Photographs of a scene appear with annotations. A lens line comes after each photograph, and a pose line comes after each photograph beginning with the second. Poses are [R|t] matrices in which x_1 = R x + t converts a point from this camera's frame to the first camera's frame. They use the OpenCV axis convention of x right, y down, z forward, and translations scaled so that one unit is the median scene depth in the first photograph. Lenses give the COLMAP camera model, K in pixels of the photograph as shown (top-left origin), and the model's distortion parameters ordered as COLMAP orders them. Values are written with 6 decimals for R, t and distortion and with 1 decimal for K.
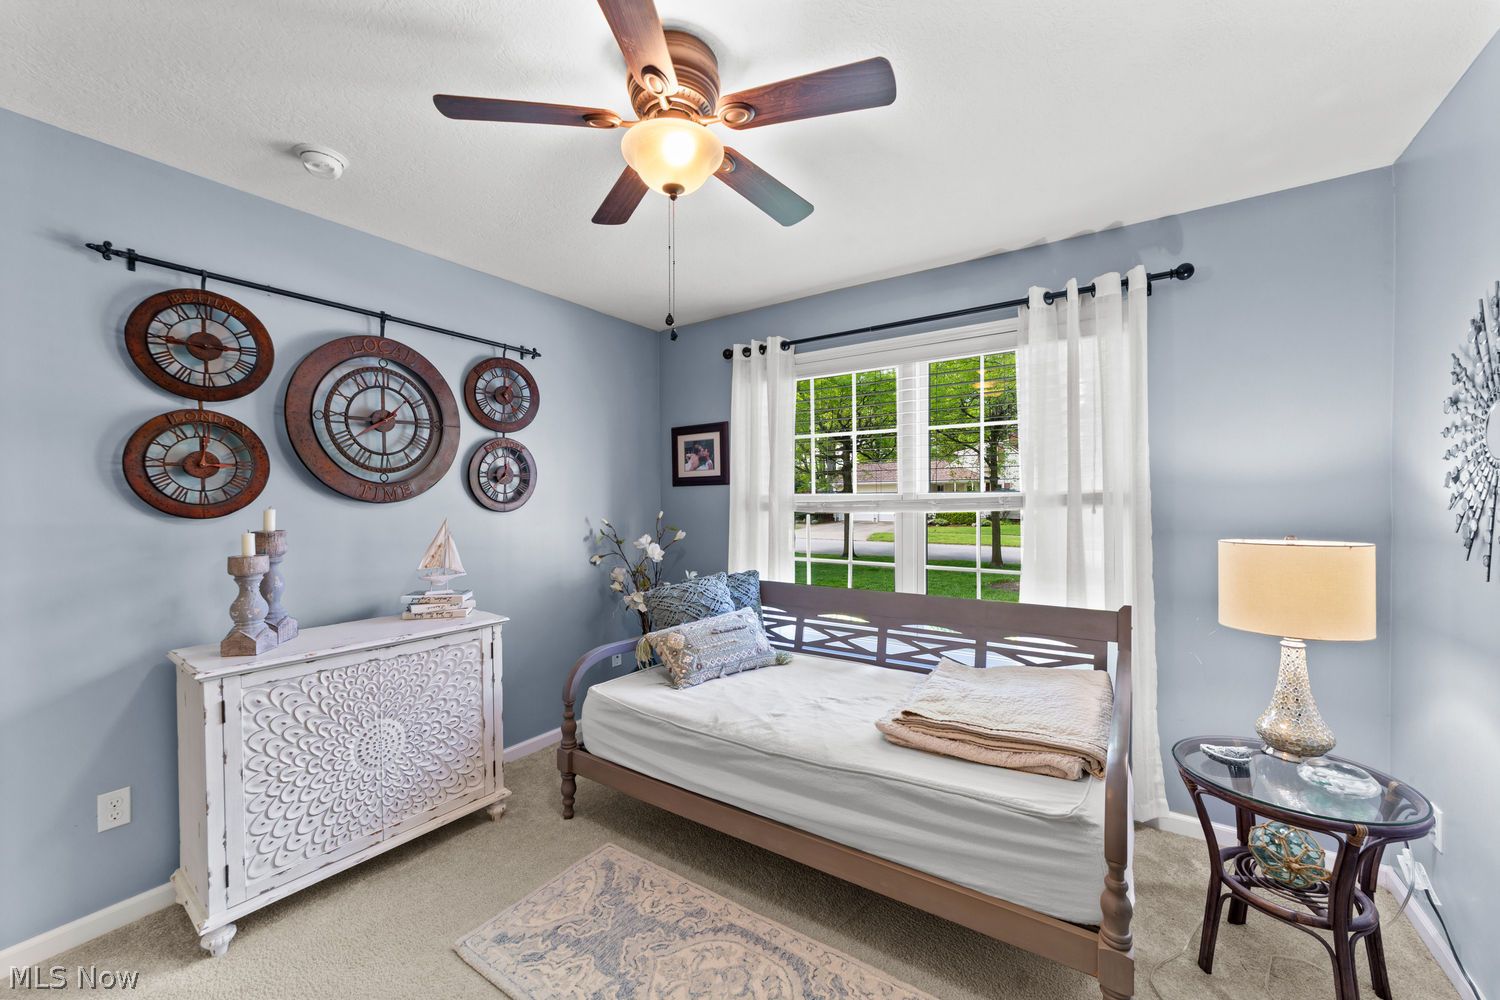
lens RADIAL K [[577.5, 0, 746.2], [0, 577.5, 499.0], [0, 0, 1]] dist [-0.001924, 0.000916]
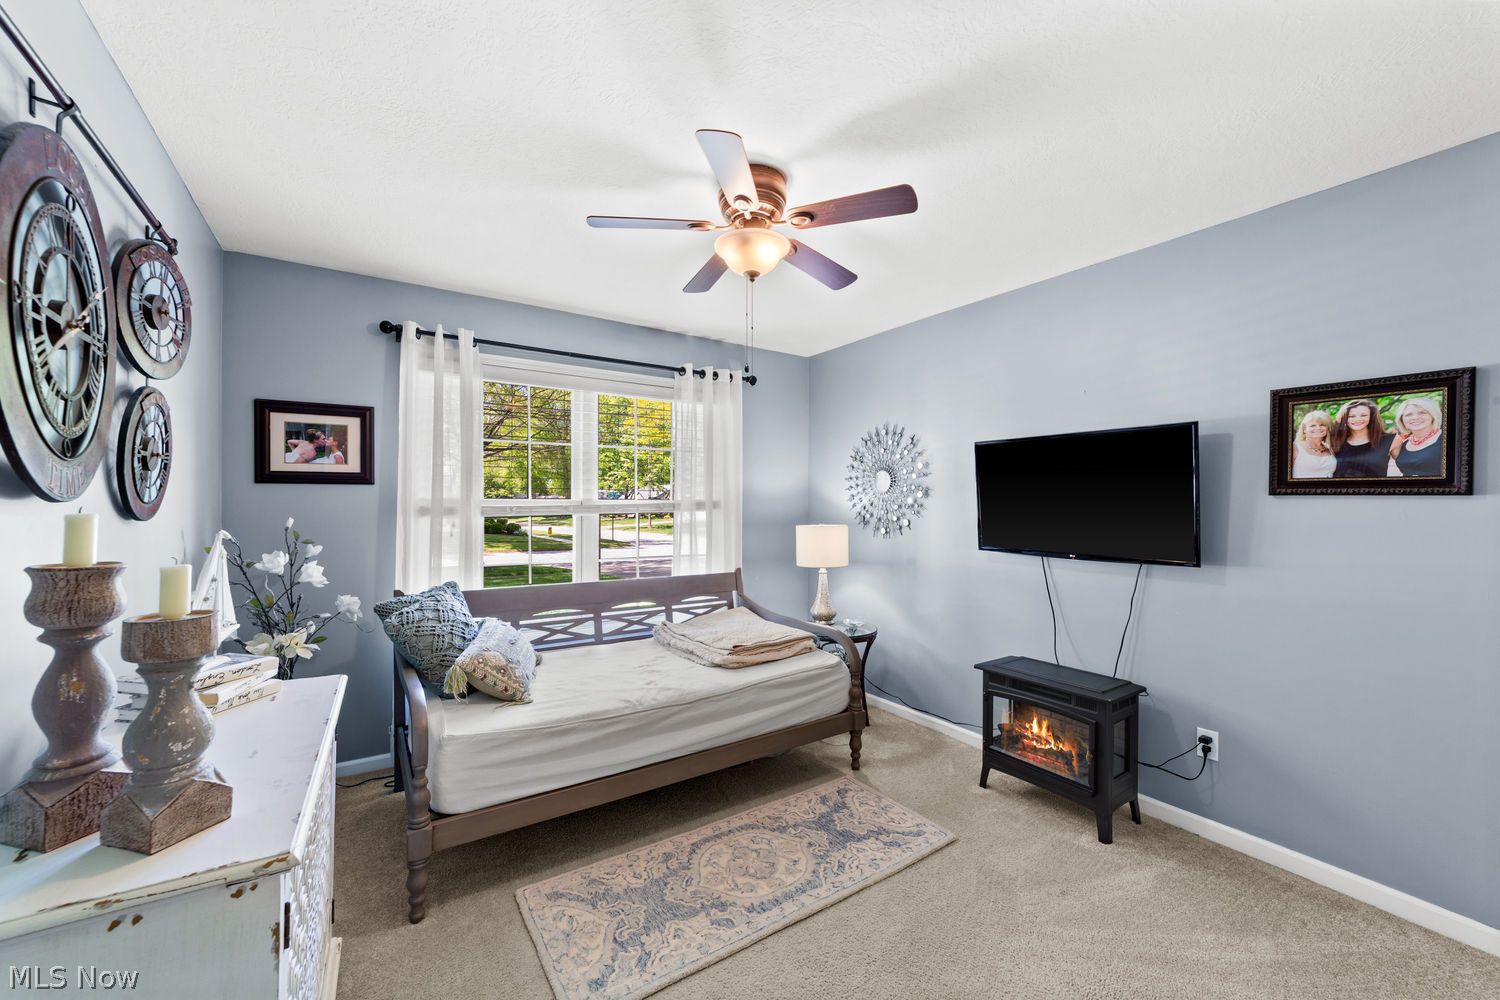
lens RADIAL K [[577.5, 0, 726.7], [0, 577.5, 503.6], [0, 0, 1]] dist [-0.001924, 0.000916]
pose [[0.395455, 0.010886, 0.918421, -0.838818], [-0.003956, 0.999941, -0.010149, 0.011452], [-0.918477, 0.000380, 0.395474, 0.321917]]
